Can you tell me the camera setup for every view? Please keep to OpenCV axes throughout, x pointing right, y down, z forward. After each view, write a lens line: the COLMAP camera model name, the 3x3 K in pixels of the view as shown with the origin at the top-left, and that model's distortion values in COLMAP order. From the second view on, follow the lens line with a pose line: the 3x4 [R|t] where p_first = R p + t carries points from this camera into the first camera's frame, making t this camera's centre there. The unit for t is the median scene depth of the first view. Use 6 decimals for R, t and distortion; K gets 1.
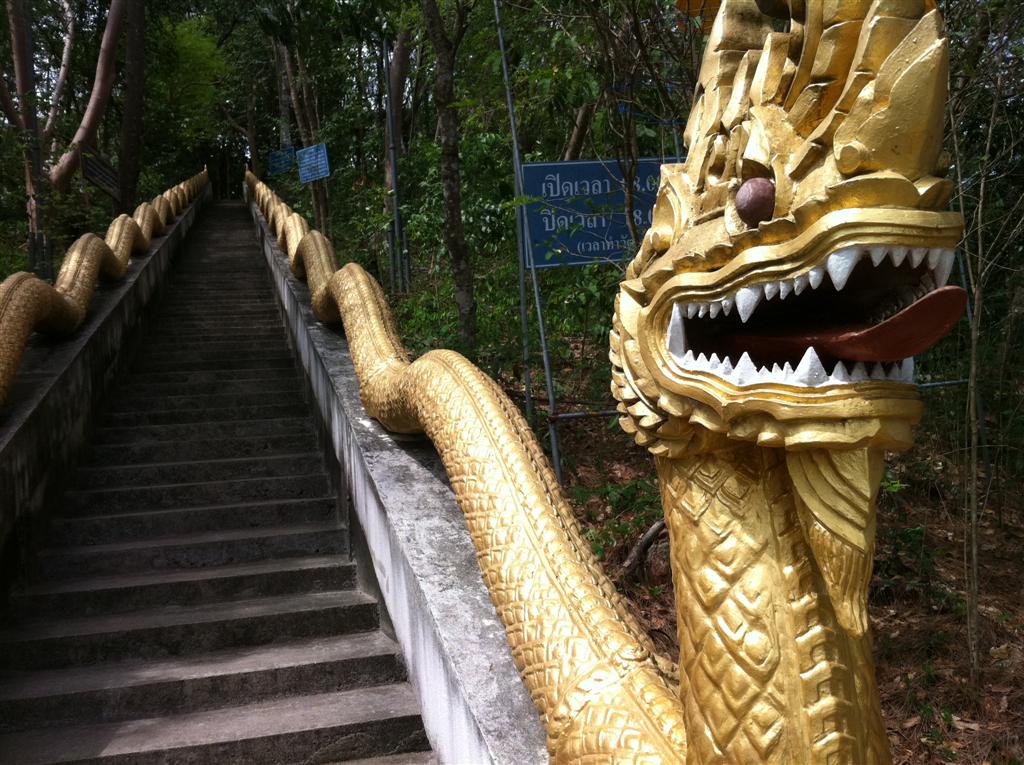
lens RADIAL K [[938.5, 0, 512.0], [0, 938.5, 382.5], [0, 0, 1]] dist [0.056986, -0.169461]
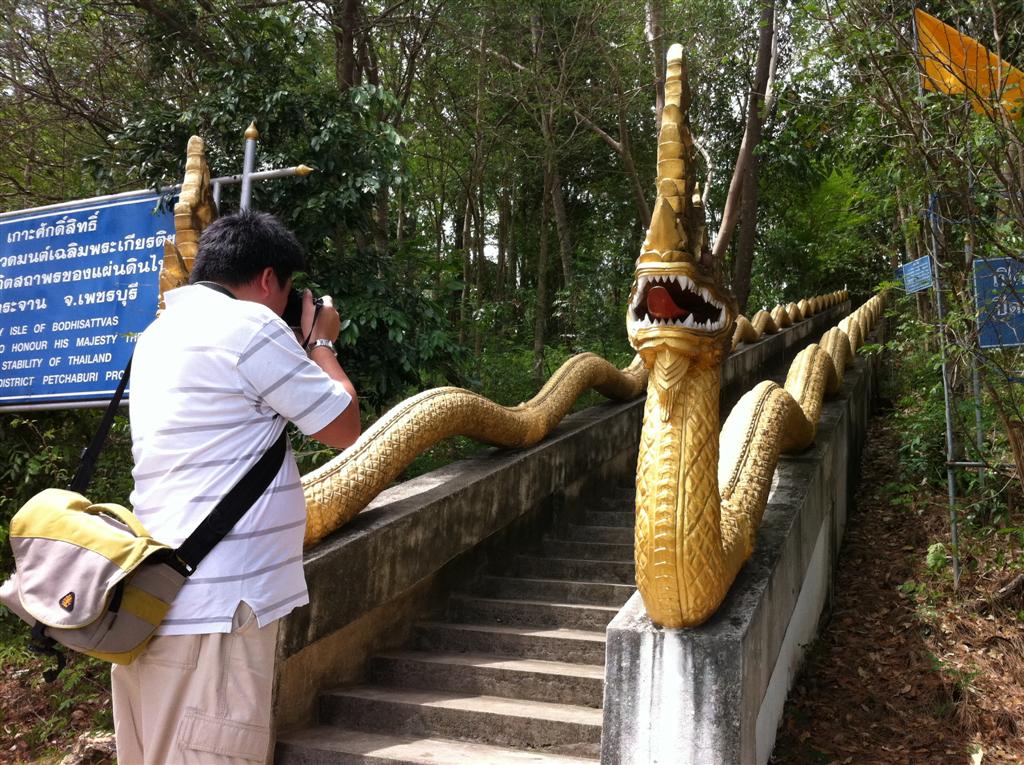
lens RADIAL K [[938.5, 0, 512.0], [0, 938.5, 382.5], [0, 0, 1]] dist [0.056986, -0.169461]
pose [[0.784747, 0.005395, -0.619793, 1.578074], [-0.083300, 0.991808, -0.096836, 0.426195], [0.614194, 0.127621, 0.778768, -1.266411]]
